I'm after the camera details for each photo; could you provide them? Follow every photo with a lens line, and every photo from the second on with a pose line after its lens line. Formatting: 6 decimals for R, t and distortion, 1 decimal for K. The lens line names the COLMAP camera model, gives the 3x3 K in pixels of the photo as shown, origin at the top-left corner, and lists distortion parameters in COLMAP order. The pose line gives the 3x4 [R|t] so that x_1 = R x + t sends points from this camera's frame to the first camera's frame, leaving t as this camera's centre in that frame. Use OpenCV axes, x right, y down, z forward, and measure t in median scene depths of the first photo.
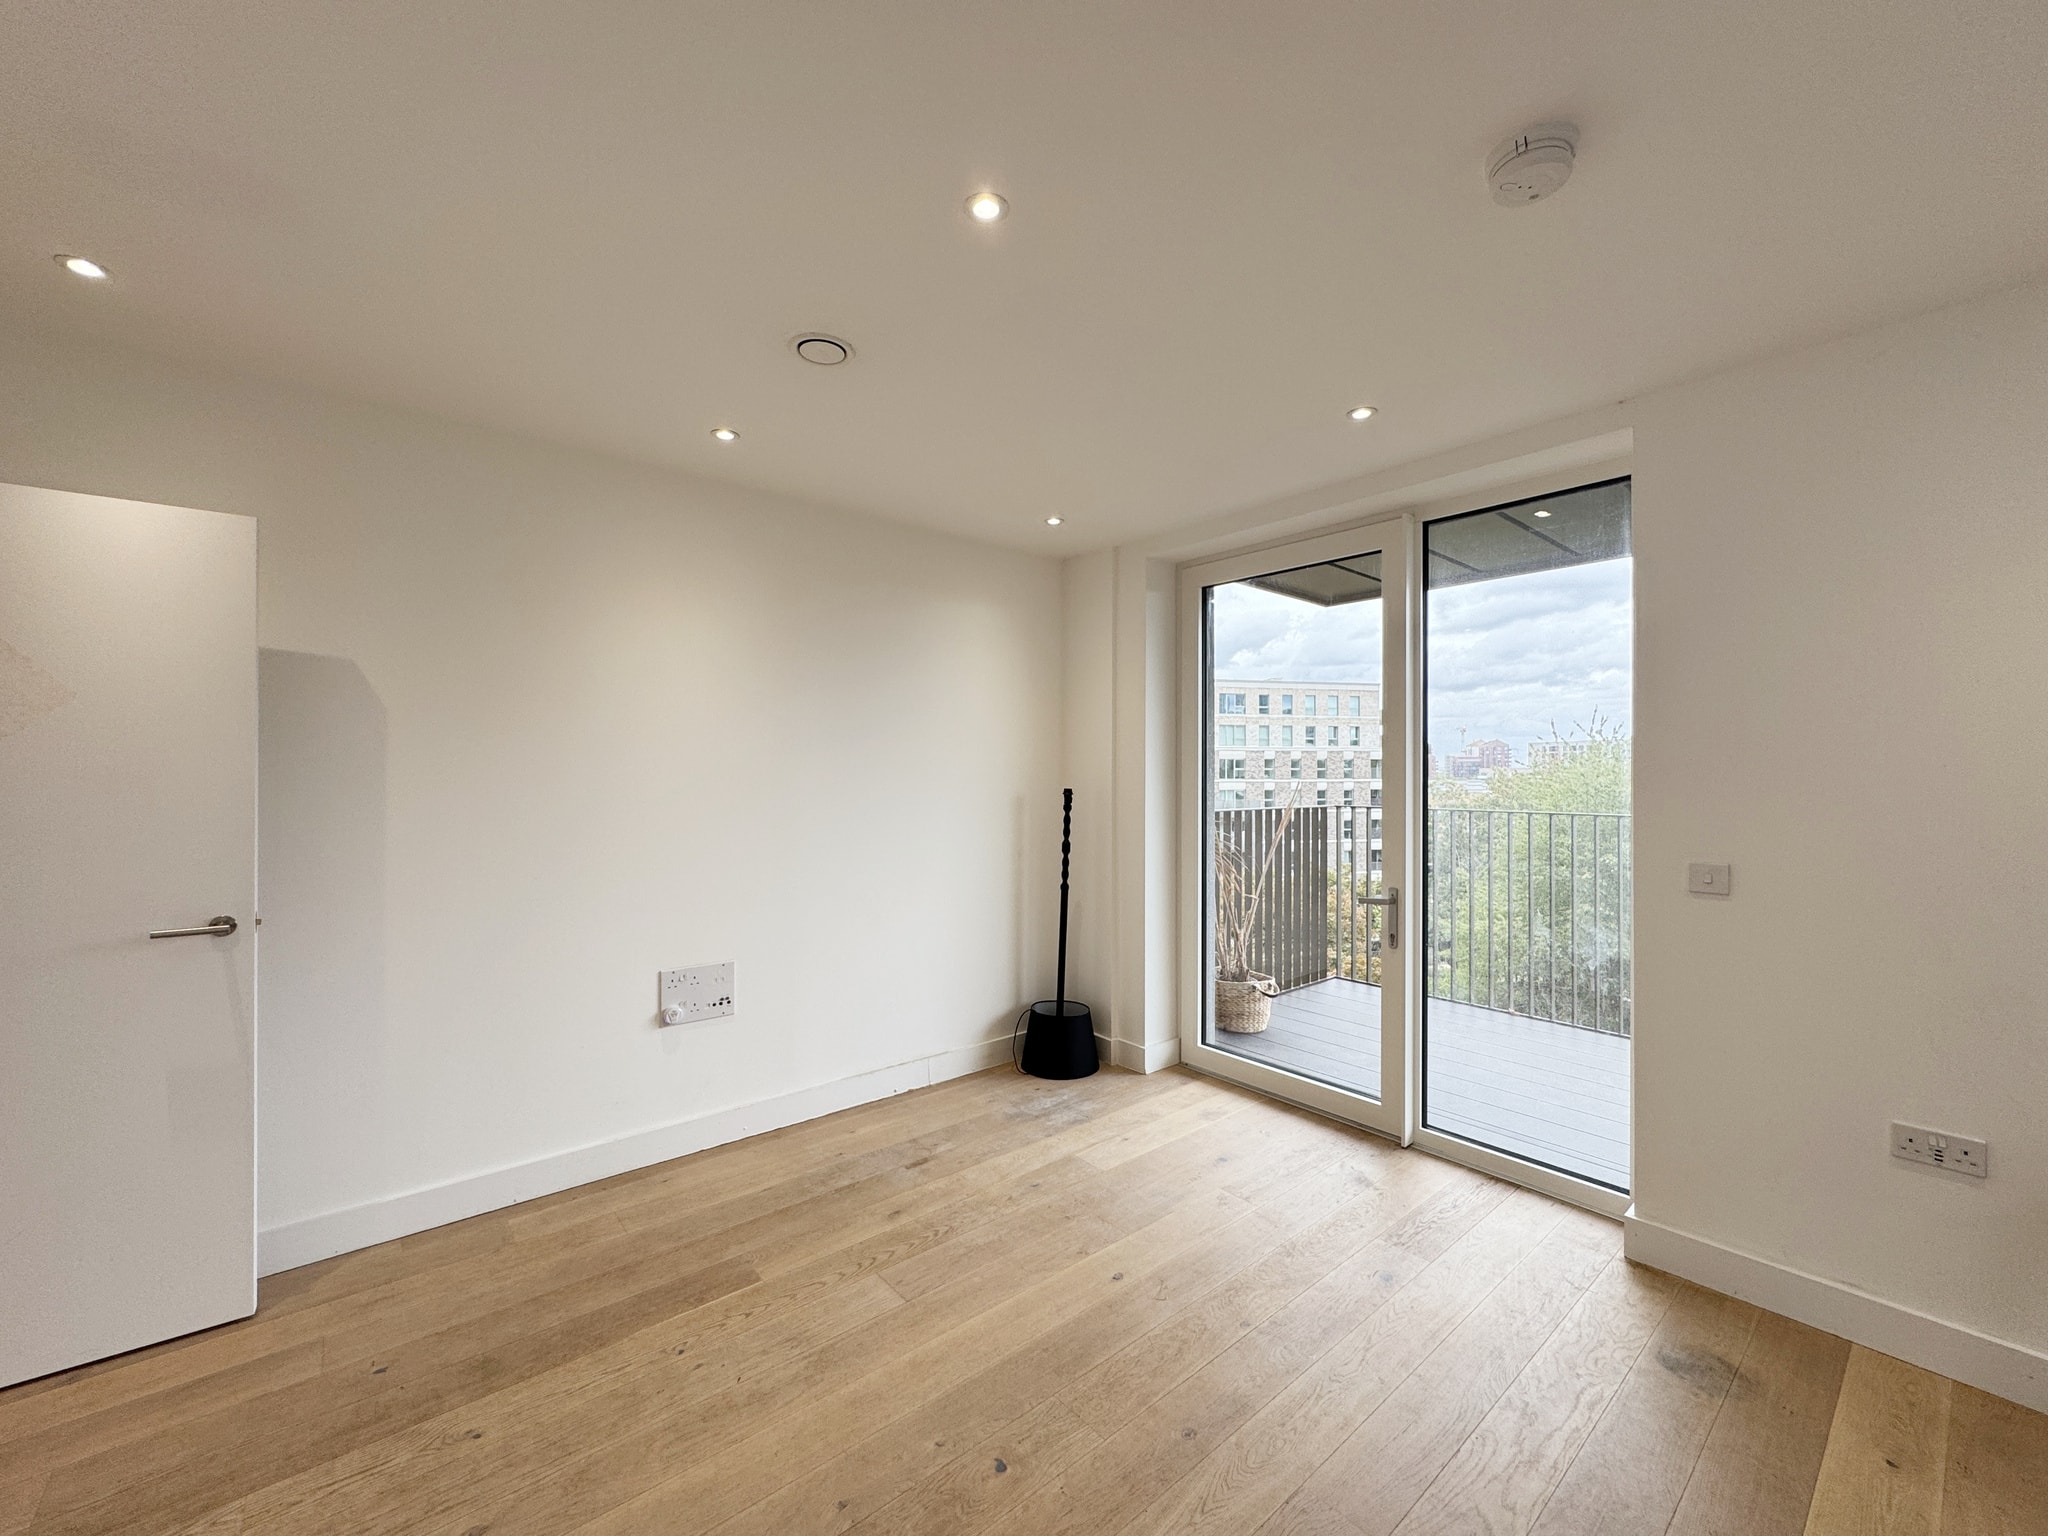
lens RADIAL K [[818.8, 0, 1019.9], [0, 818.8, 765.0], [0, 0, 1]] dist [-0.004334, 0.000832]
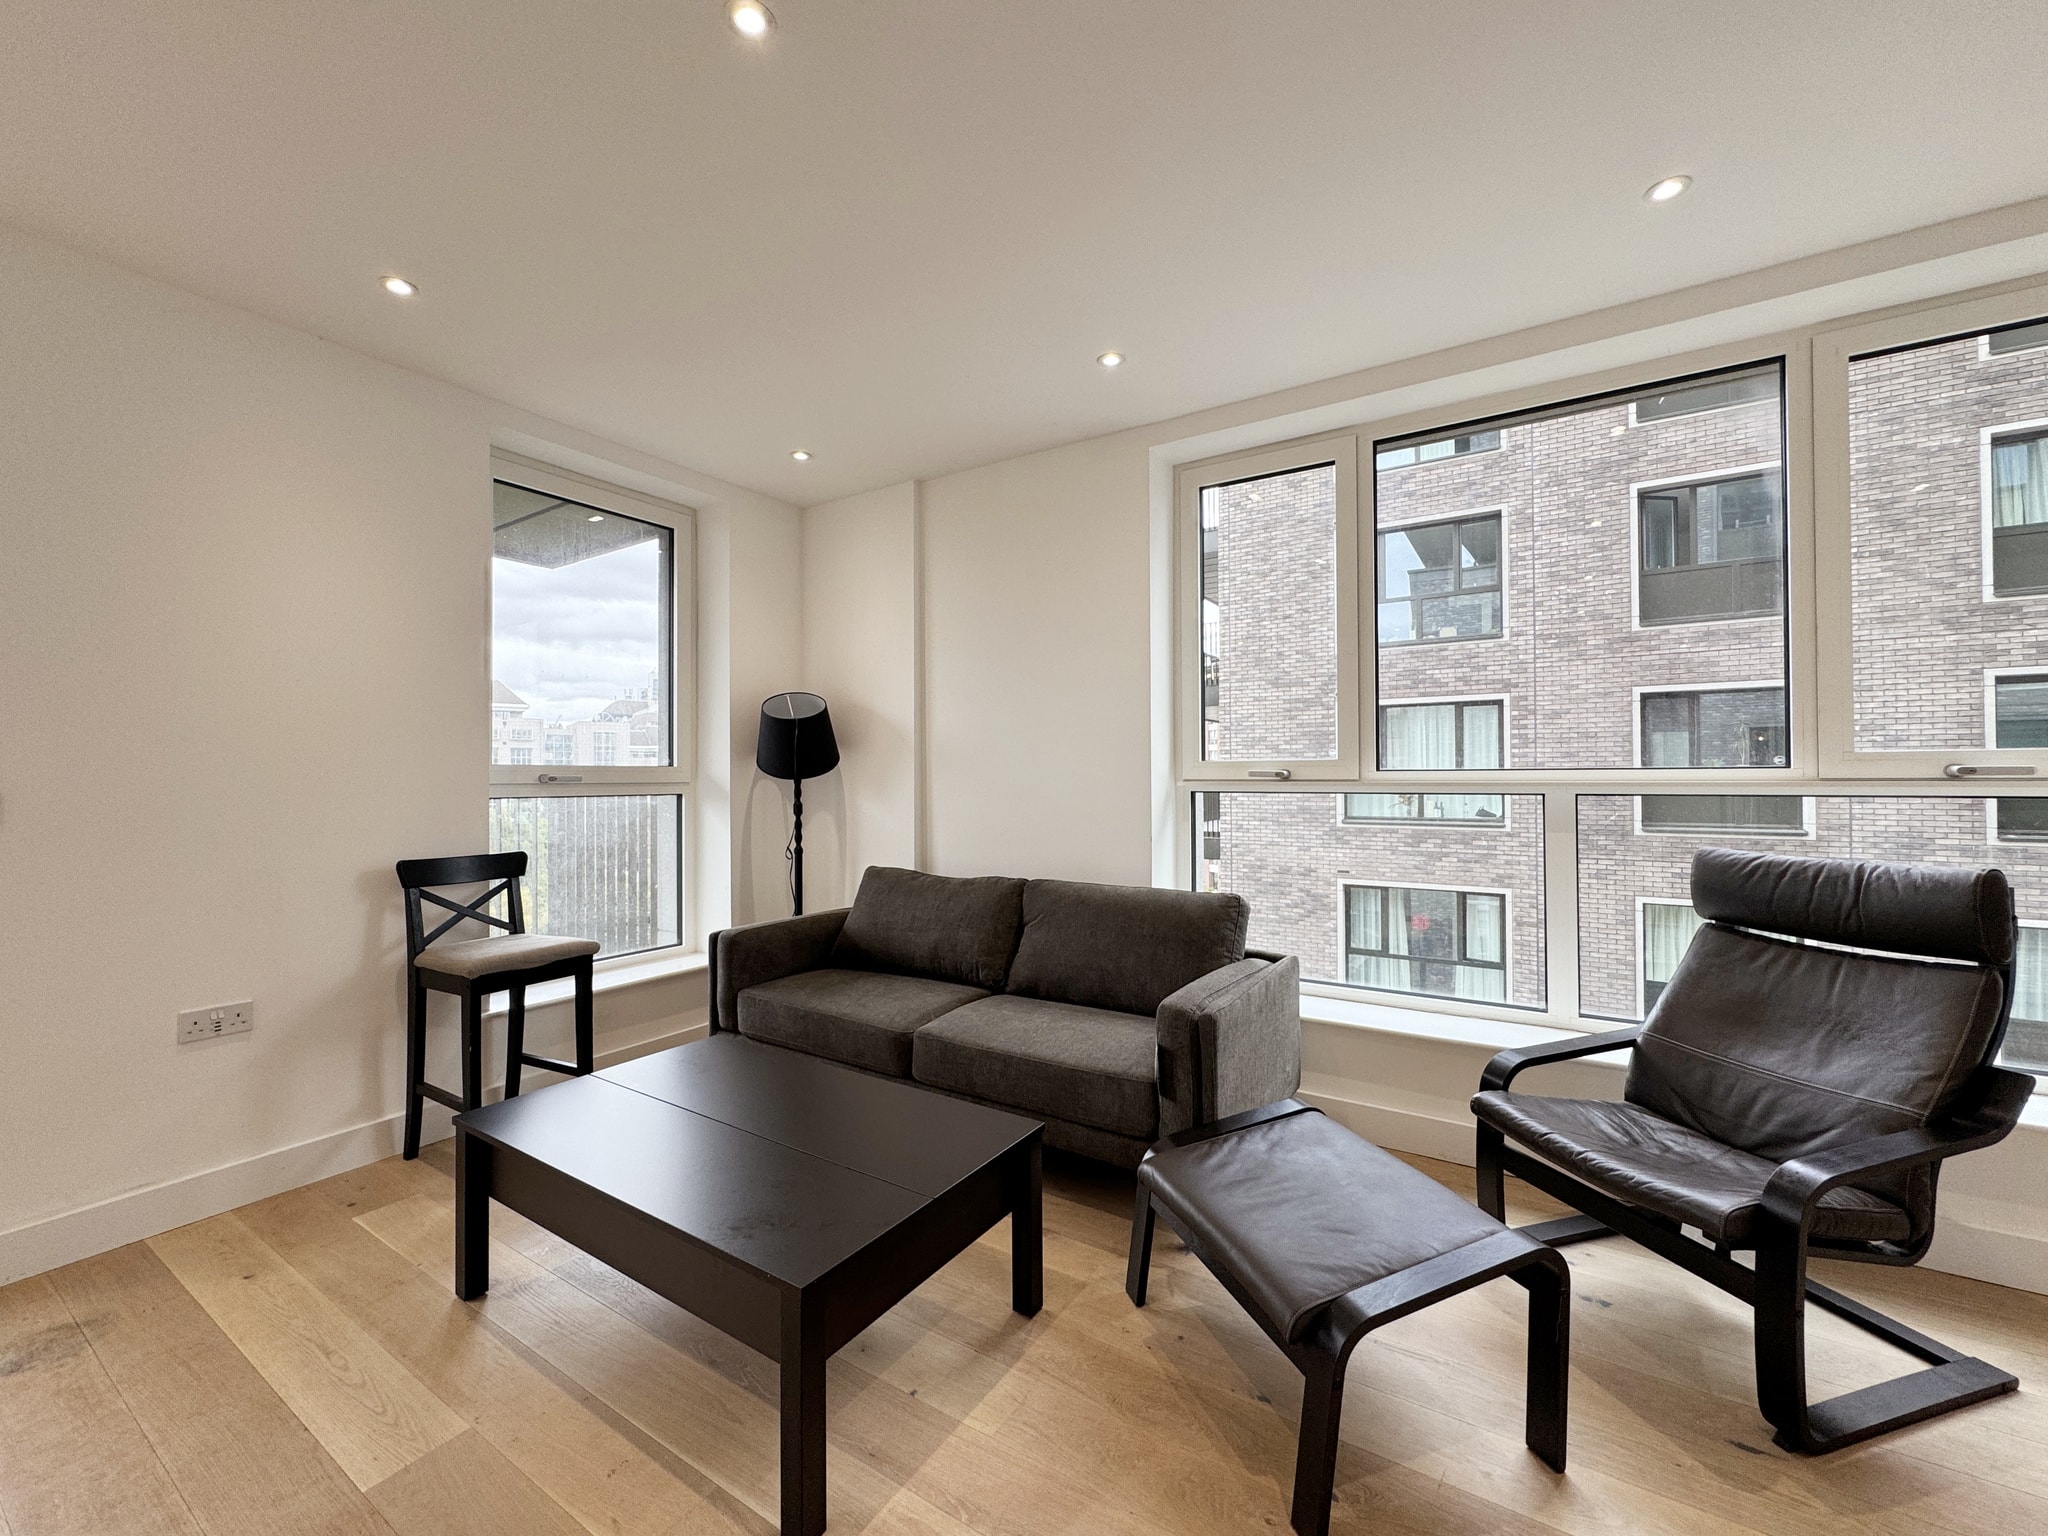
lens RADIAL K [[818.8, 0, 1025.3], [0, 818.8, 765.5], [0, 0, 1]] dist [-0.004334, 0.000832]
pose [[-0.302641, 0.009148, 0.953061, -0.257562], [0.002396, 0.999958, -0.008837, 0.088221], [-0.953102, -0.000391, -0.302650, 0.188959]]
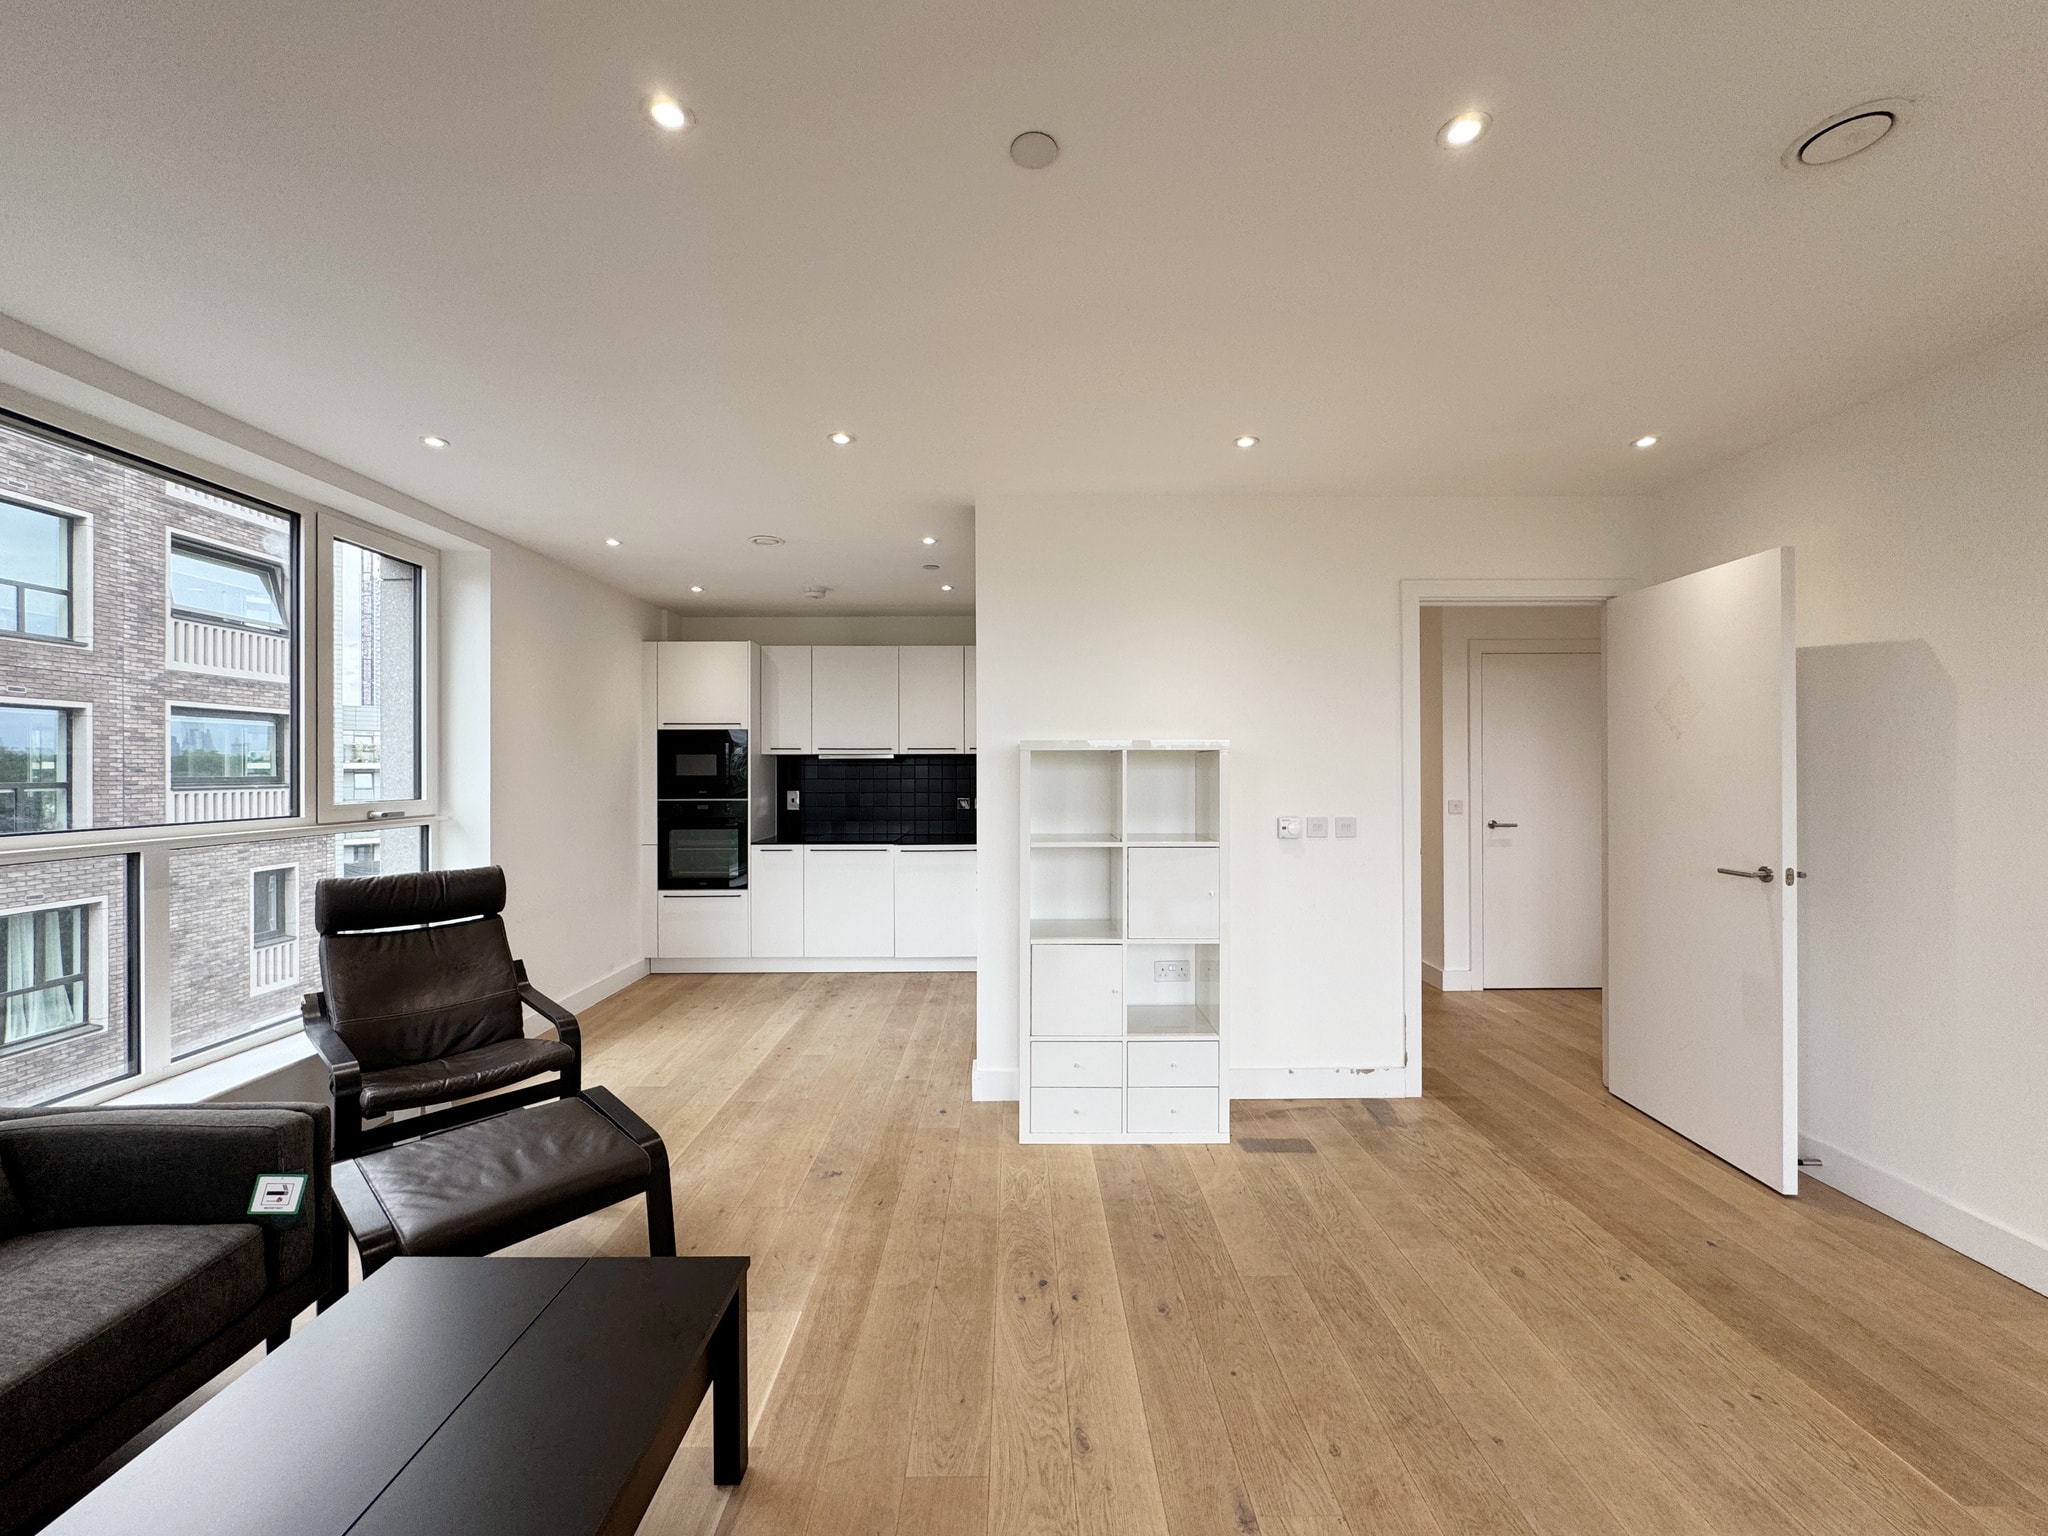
lens RADIAL K [[818.8, 0, 1023.4], [0, 818.8, 768.4], [0, 0, 1]] dist [-0.004334, 0.000832]
pose [[-0.633384, -0.000349, -0.773837, 0.603570], [0.006863, 0.999958, -0.006068, 0.025633], [0.773807, -0.009154, -0.633355, 0.735341]]
